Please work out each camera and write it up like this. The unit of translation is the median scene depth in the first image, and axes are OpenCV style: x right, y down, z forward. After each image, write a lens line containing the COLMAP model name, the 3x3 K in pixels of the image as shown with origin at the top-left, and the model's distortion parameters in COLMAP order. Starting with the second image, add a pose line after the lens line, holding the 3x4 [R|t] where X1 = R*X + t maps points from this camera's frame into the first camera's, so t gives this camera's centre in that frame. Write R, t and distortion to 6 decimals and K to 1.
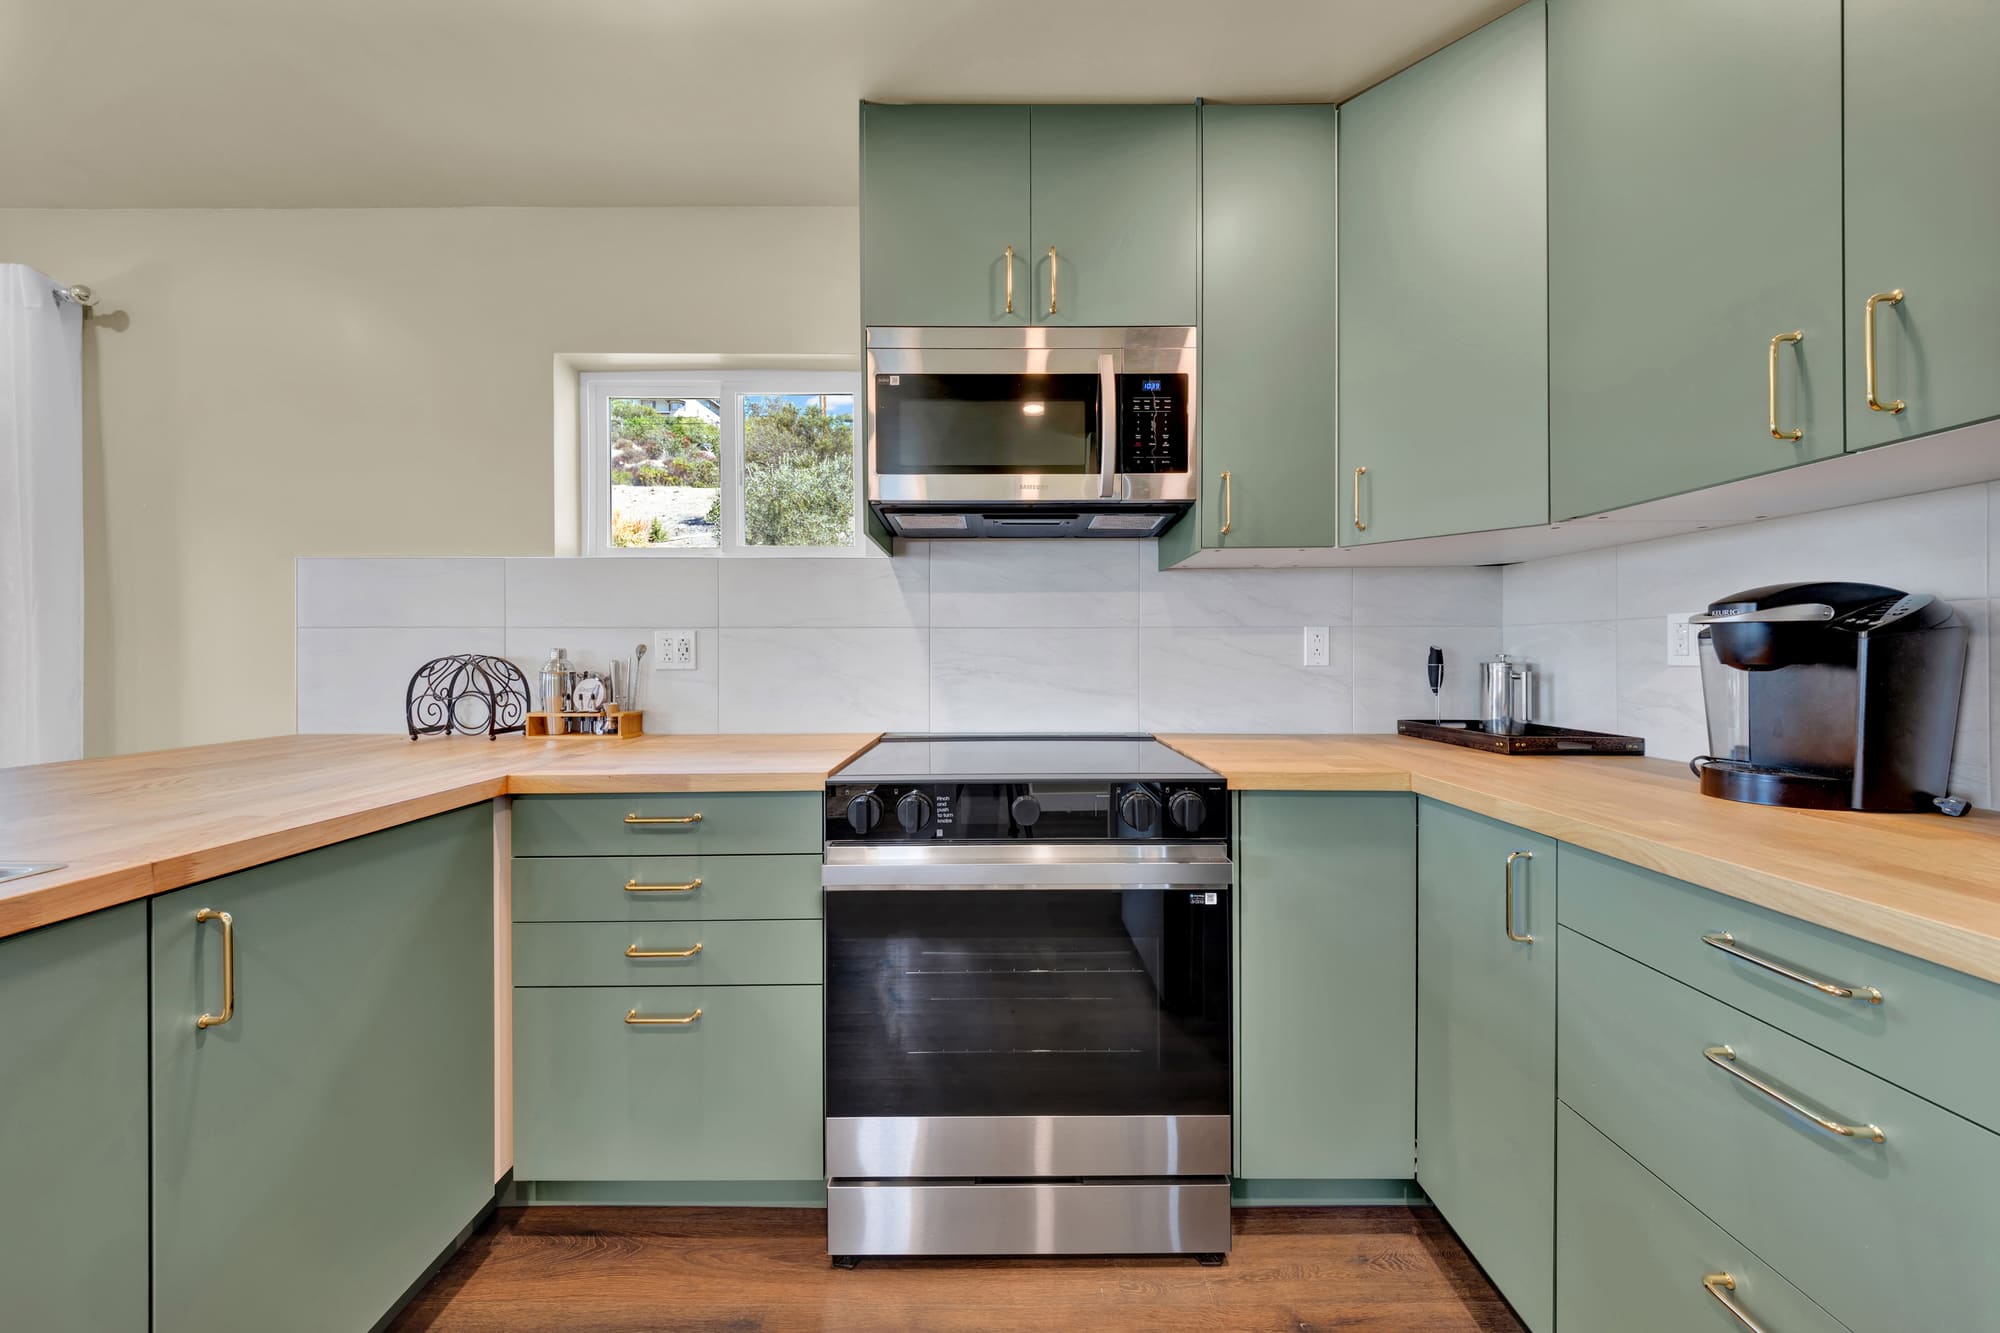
lens RADIAL K [[687.2, 0, 1002.5], [0, 687.2, 650.7], [0, 0, 1]] dist [0.000962, 0.000045]
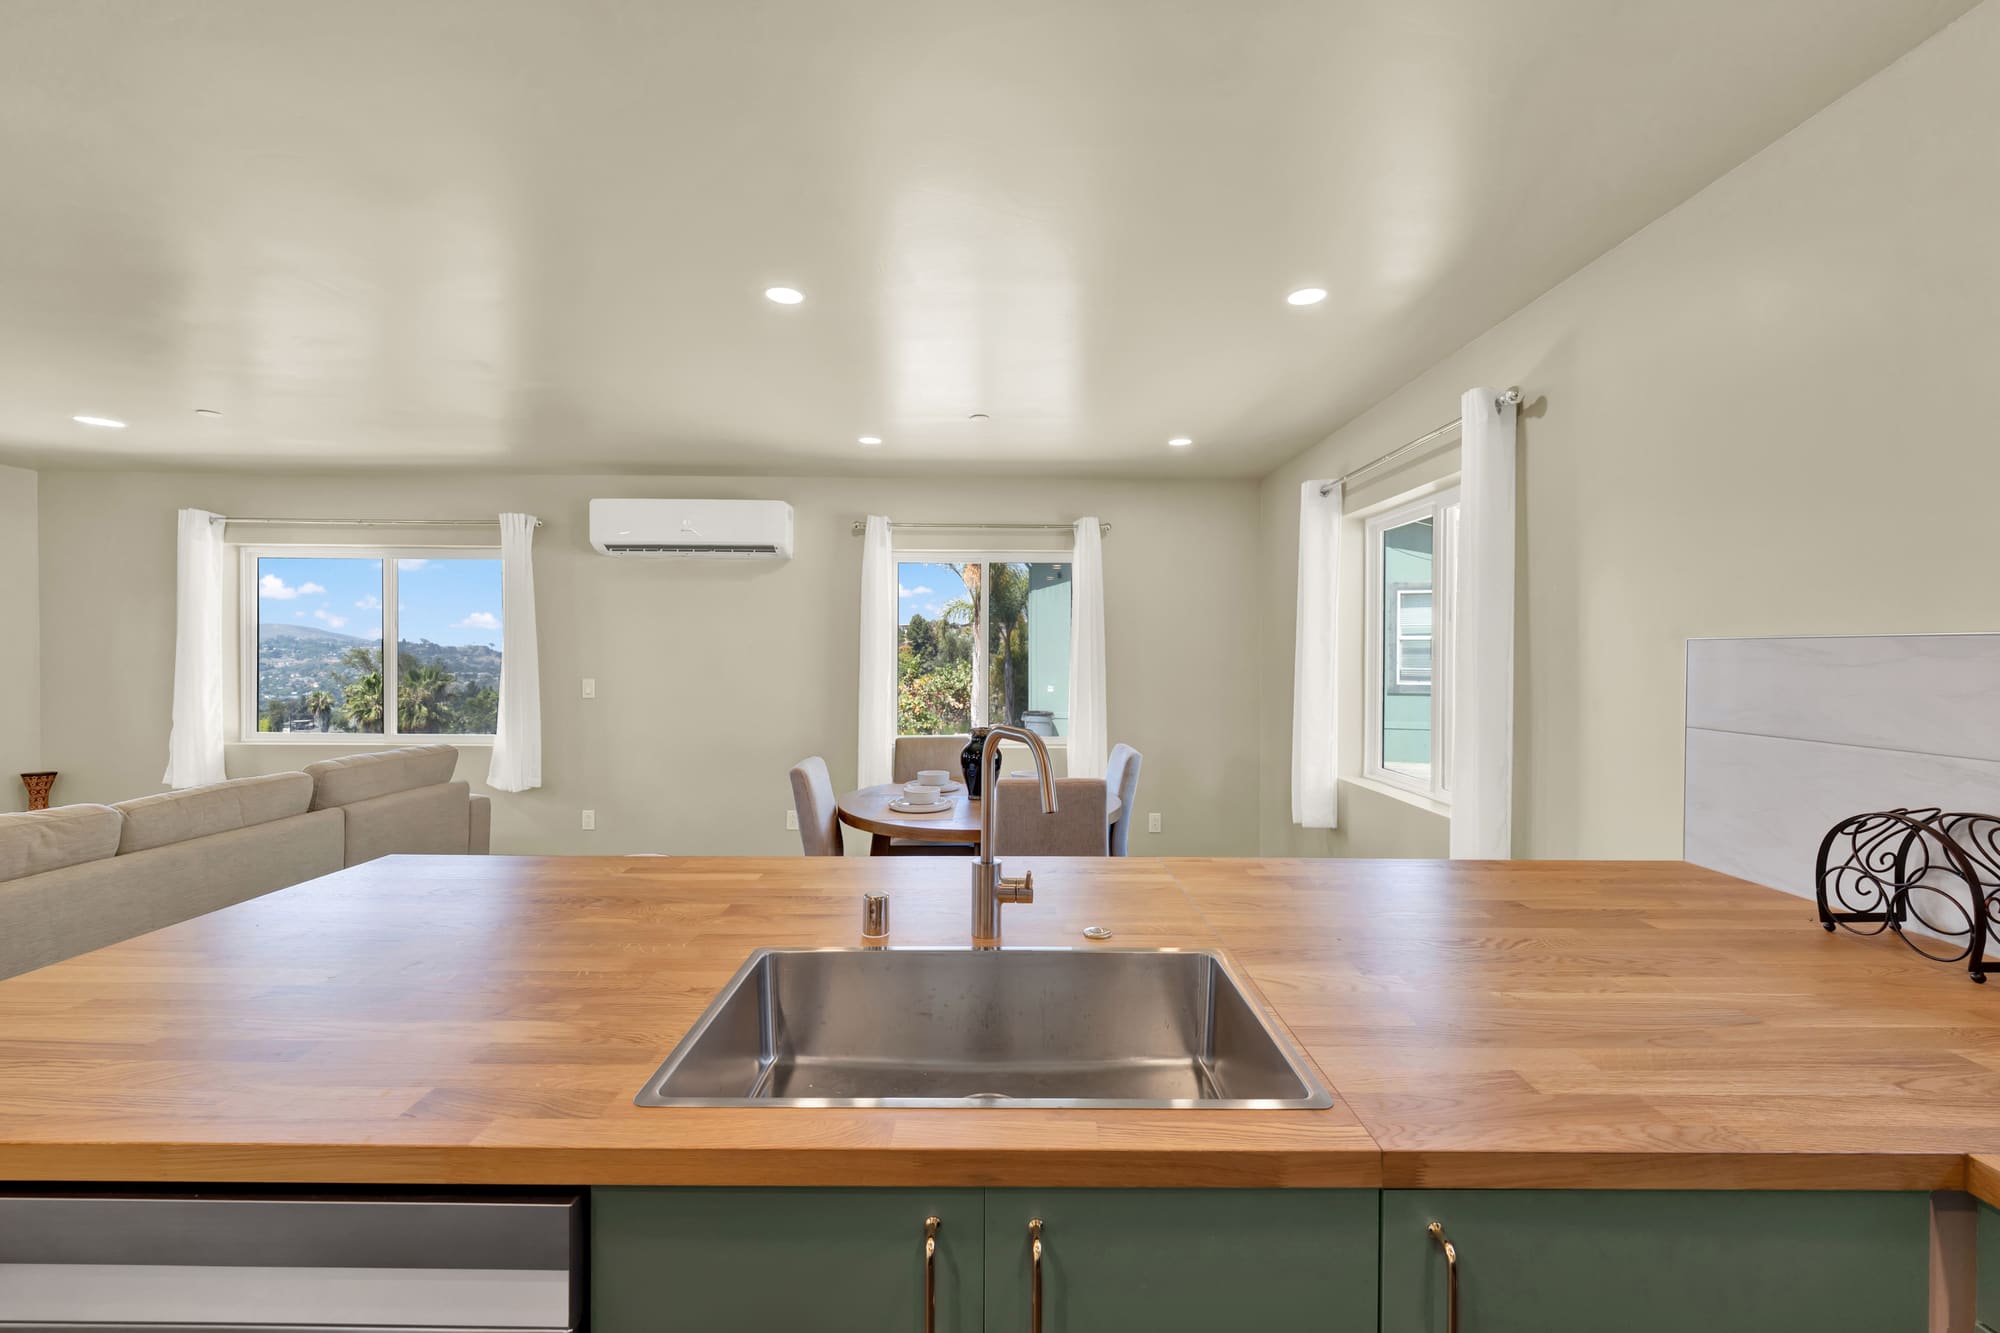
lens RADIAL K [[799.1, 0, 1001.0], [0, 799.1, 652.7], [0, 0, 1]] dist [-0.000304, -0.000192]
pose [[-0.001434, 0.007284, -0.999972, -0.113355], [-0.004404, 0.999964, 0.007290, -0.136389], [0.999989, 0.004415, -0.001402, 0.233209]]
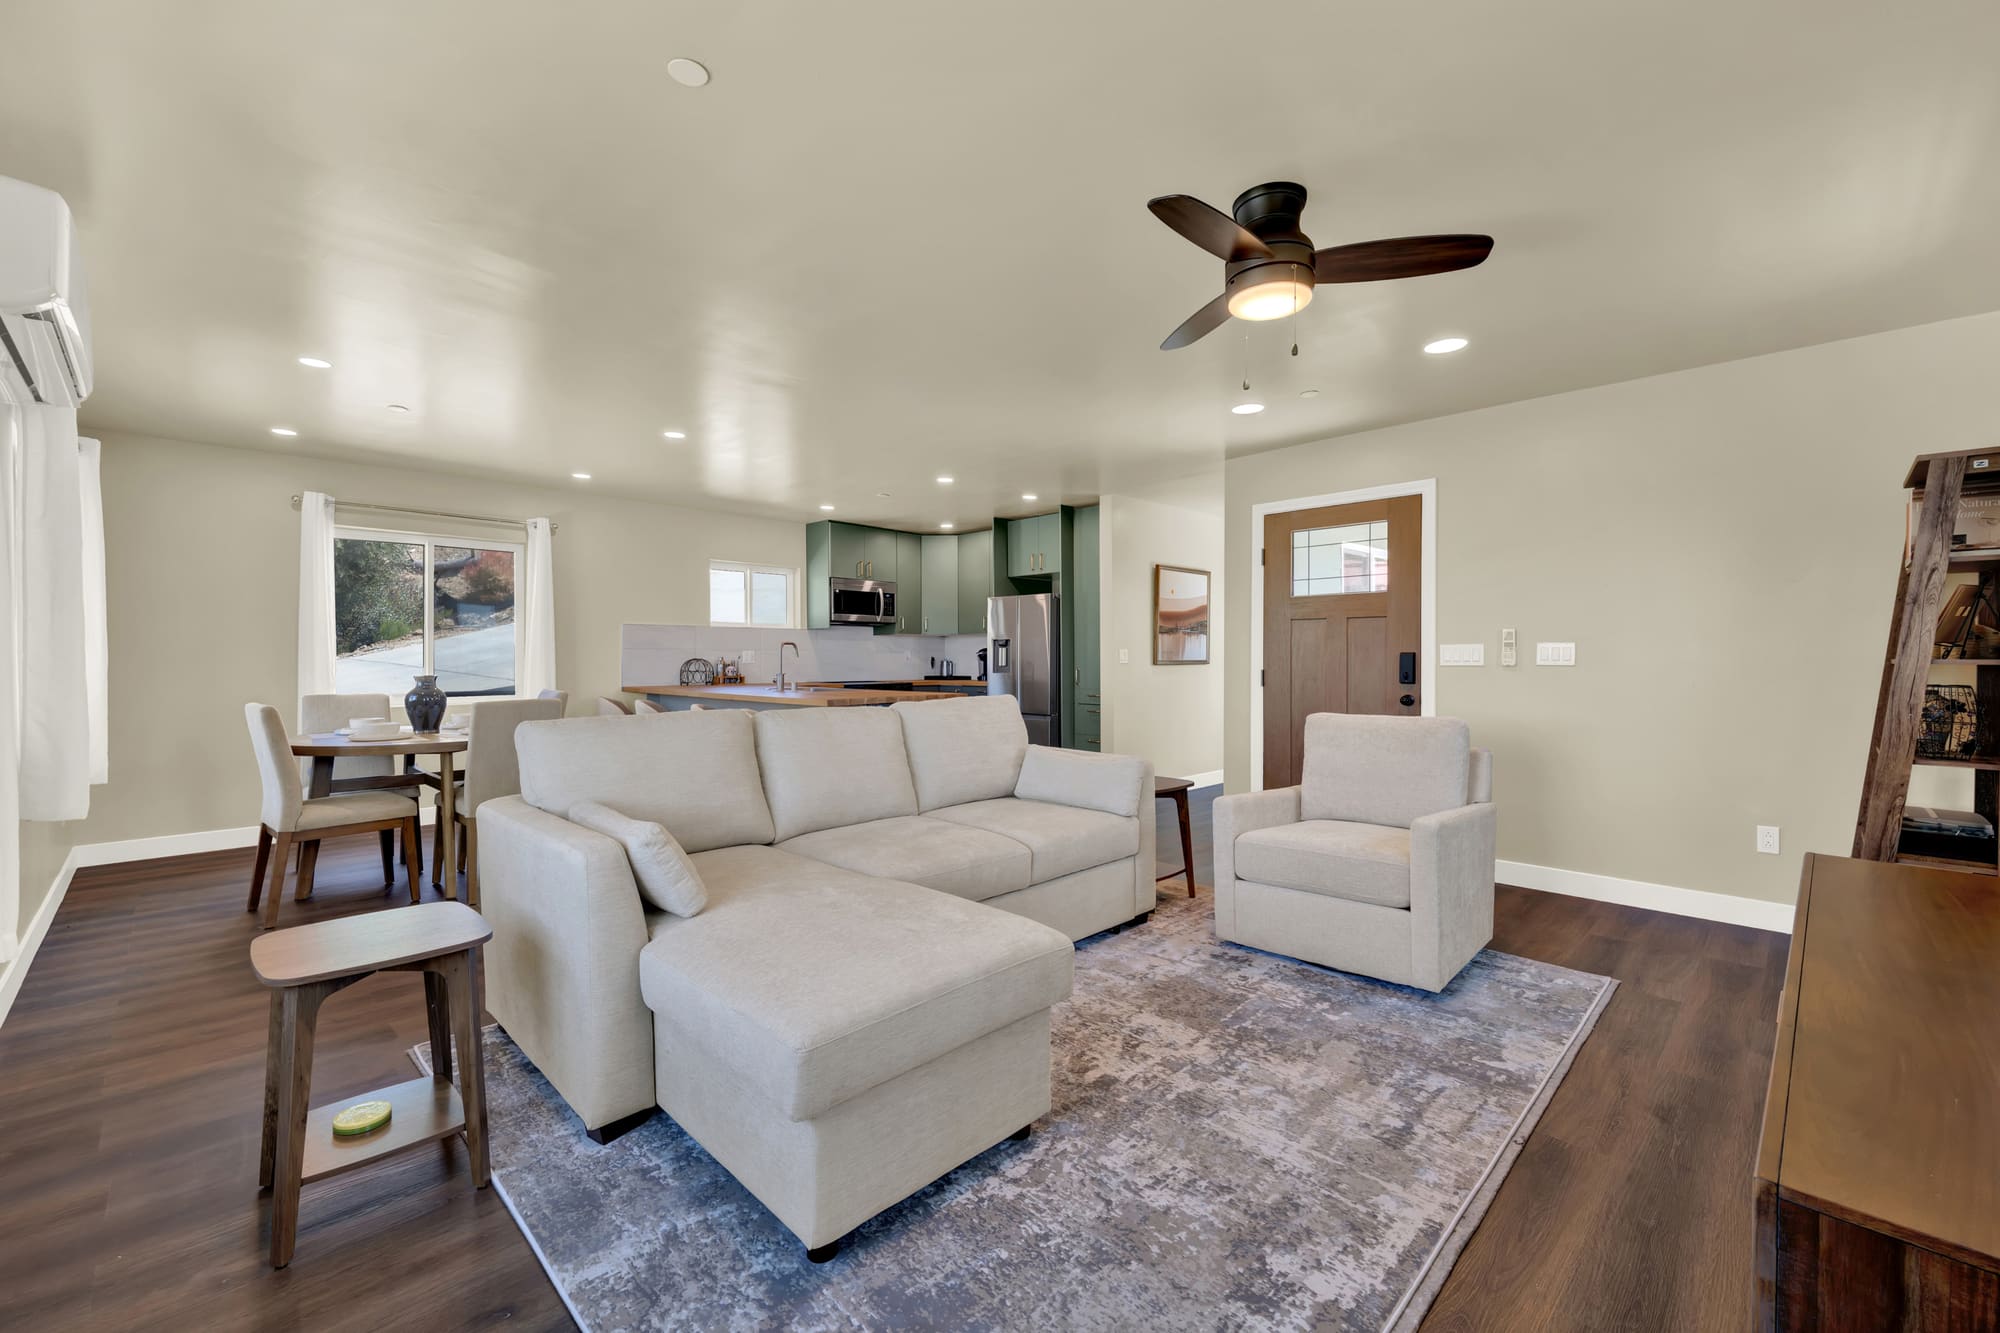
lens RADIAL K [[817.9, 0, 1000.0], [0, 817.9, 666.5], [0, 0, 1]] dist [0.000747, 0.000561]
pose [[0.712751, -0.007691, 0.701375, -2.356156], [0.000197, 0.999942, 0.010765, 0.000291], [-0.701417, -0.007534, 0.712711, -2.575479]]
